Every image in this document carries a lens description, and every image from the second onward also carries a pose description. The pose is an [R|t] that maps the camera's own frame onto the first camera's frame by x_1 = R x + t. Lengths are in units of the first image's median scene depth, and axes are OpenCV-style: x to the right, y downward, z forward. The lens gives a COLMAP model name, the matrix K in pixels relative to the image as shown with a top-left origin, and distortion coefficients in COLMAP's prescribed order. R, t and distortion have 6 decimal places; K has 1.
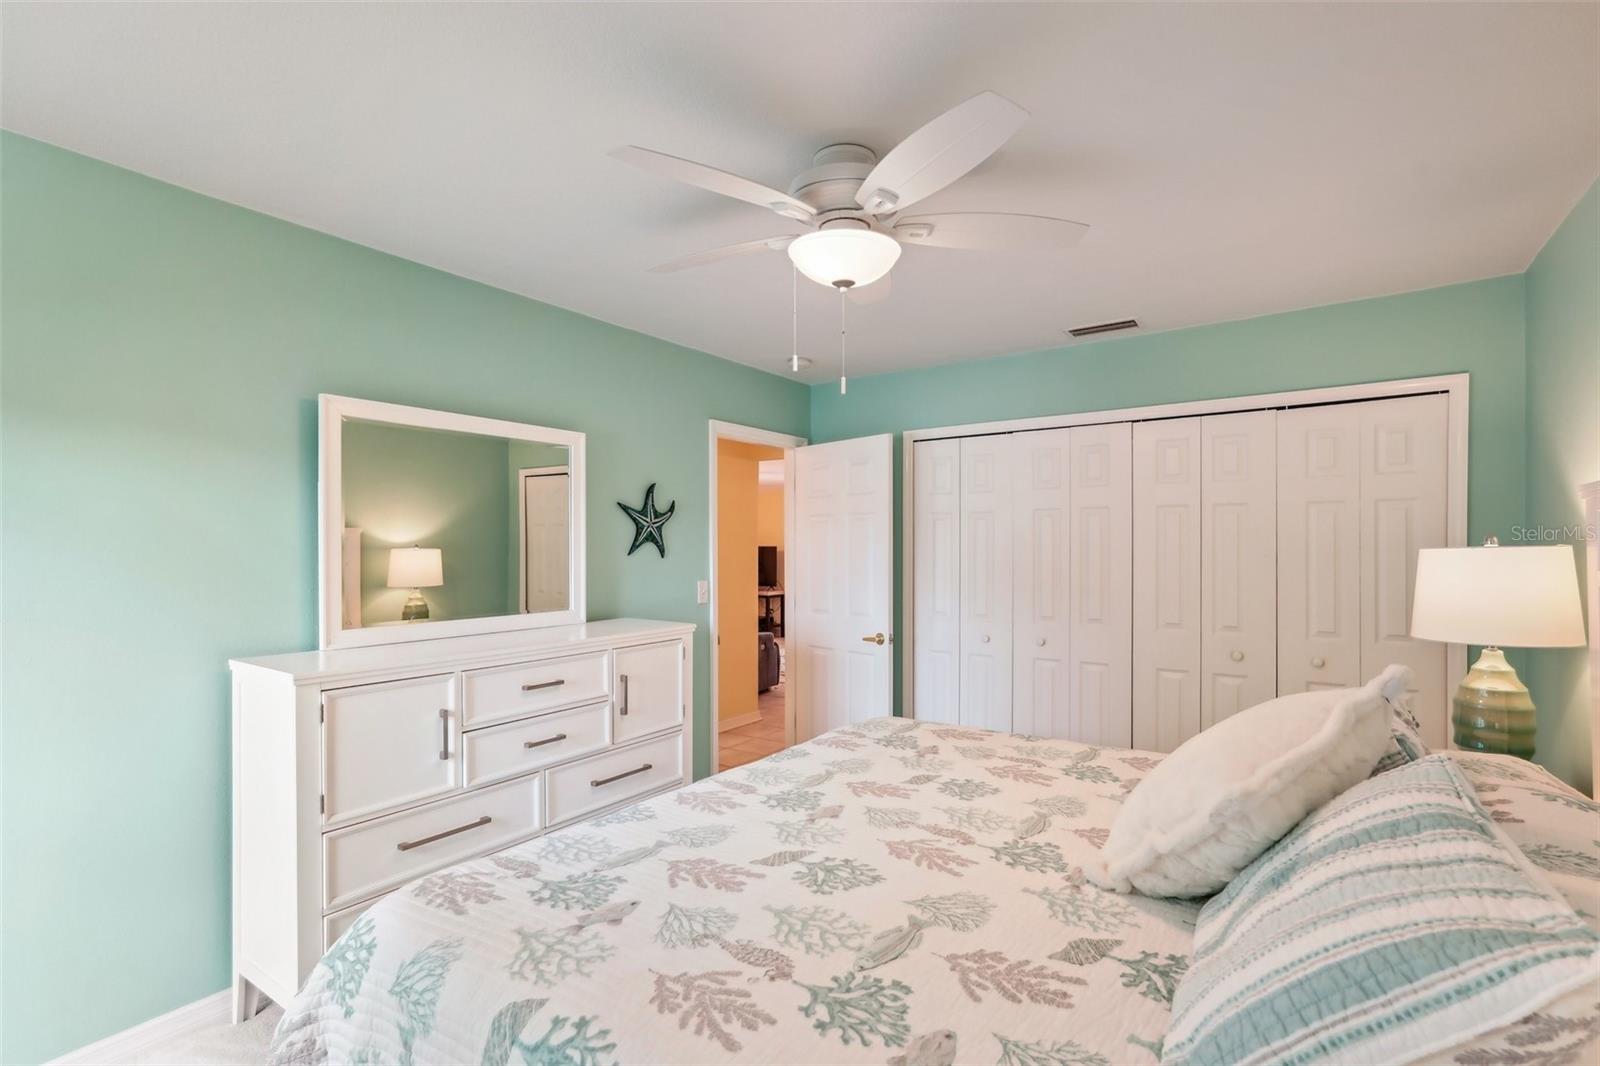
lens RADIAL K [[751.9, 0, 803.2], [0, 751.9, 549.7], [0, 0, 1]] dist [-0.005950, 0.000341]
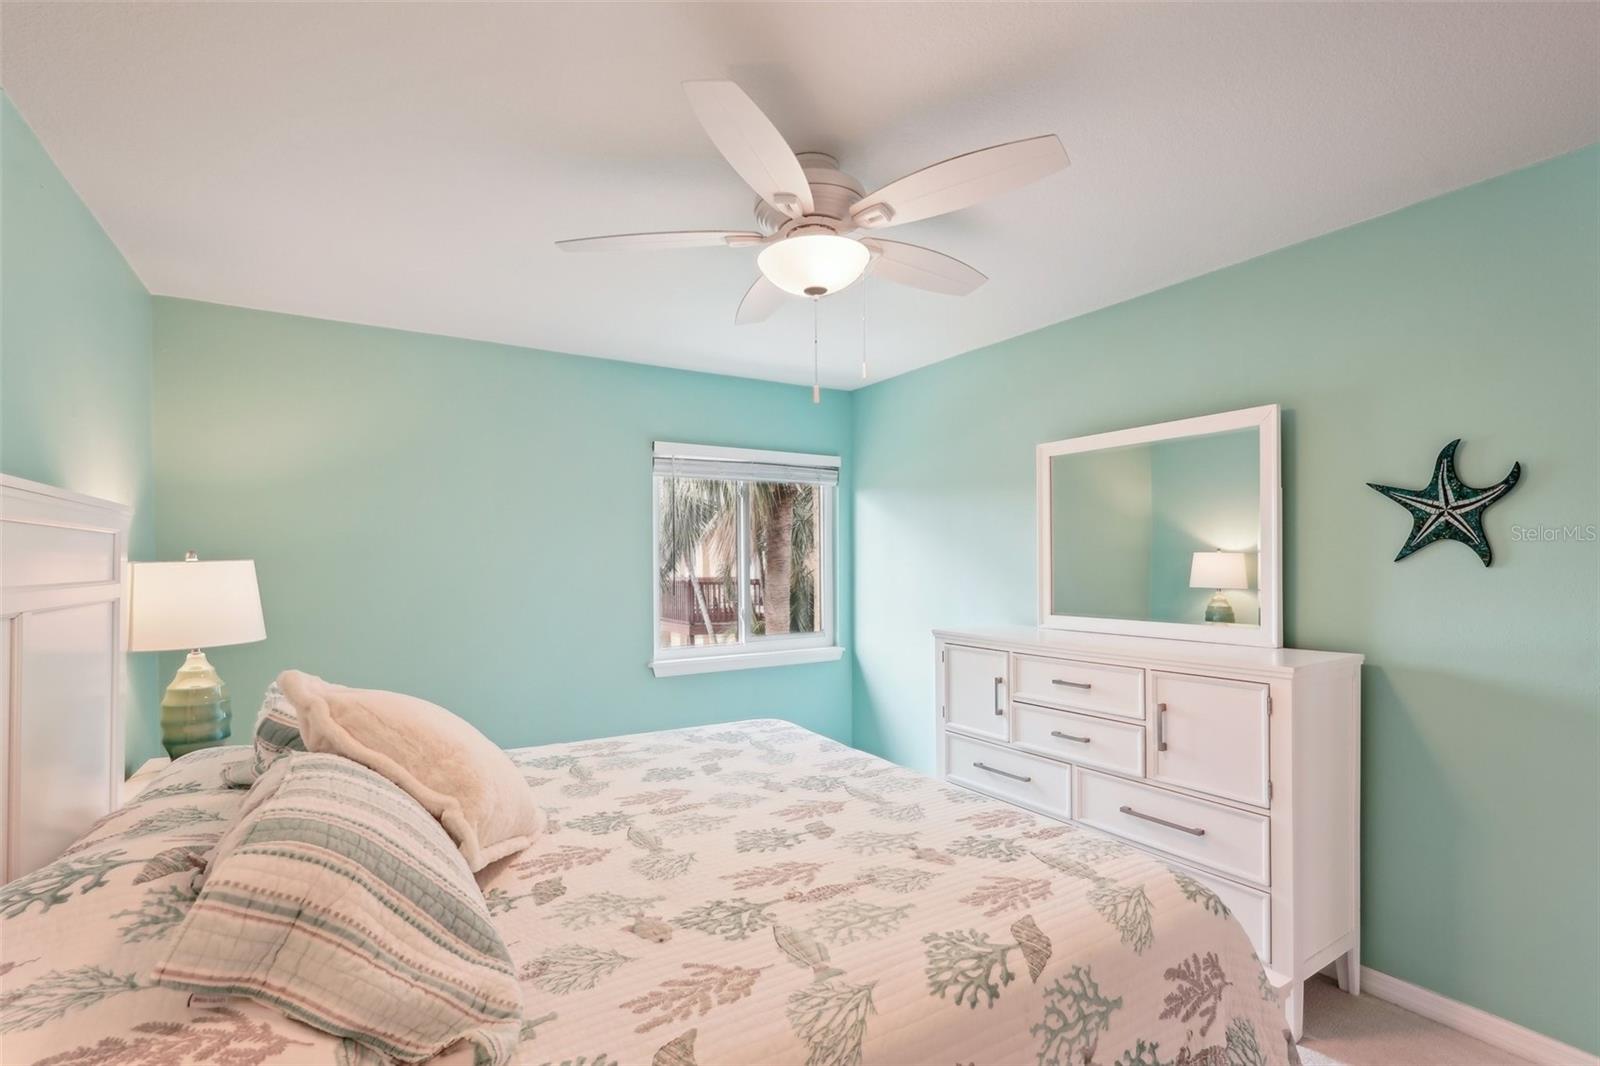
lens RADIAL K [[751.9, 0, 803.2], [0, 751.9, 549.7], [0, 0, 1]] dist [-0.005950, 0.000341]
pose [[-0.396025, -0.002353, -0.918237, 0.963888], [0.007520, 0.999955, -0.005806, -0.005119], [0.918209, -0.009204, -0.395989, 1.348618]]
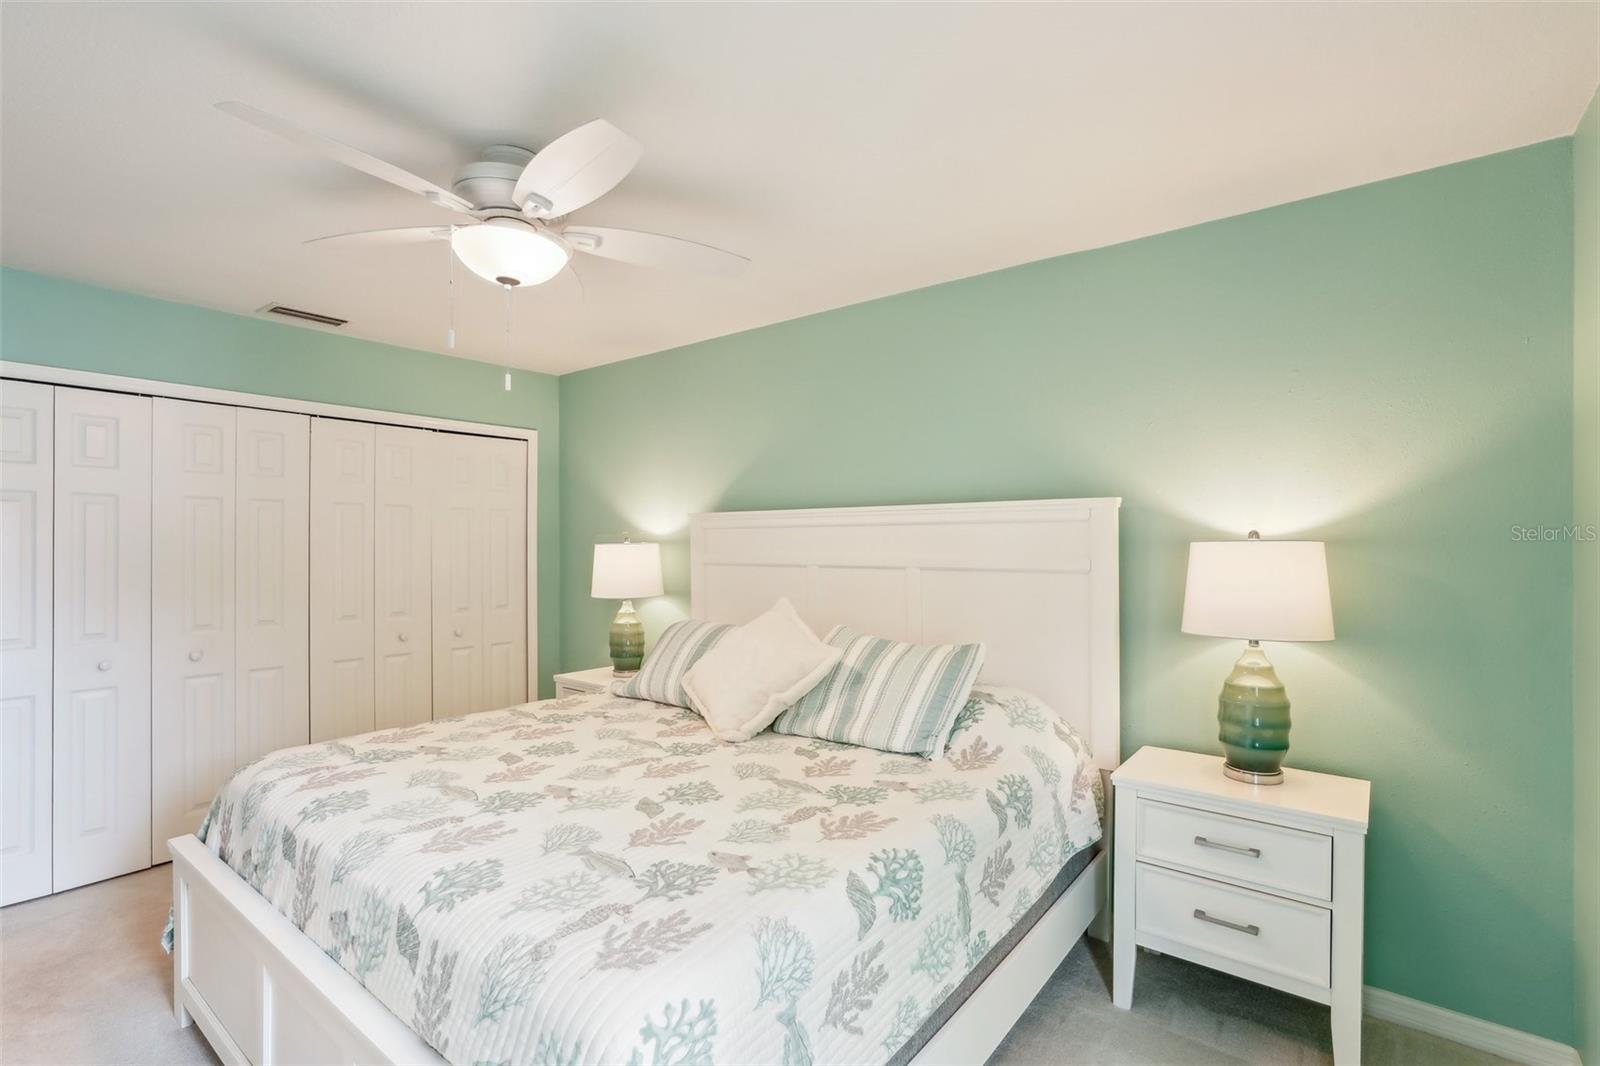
lens RADIAL K [[751.9, 0, 803.2], [0, 751.9, 549.7], [0, 0, 1]] dist [-0.005950, 0.000341]
pose [[0.040423, -0.007029, 0.999158, -0.915486], [0.001022, 0.999975, 0.006994, -0.000424], [-0.999182, 0.000738, 0.040429, 0.548796]]
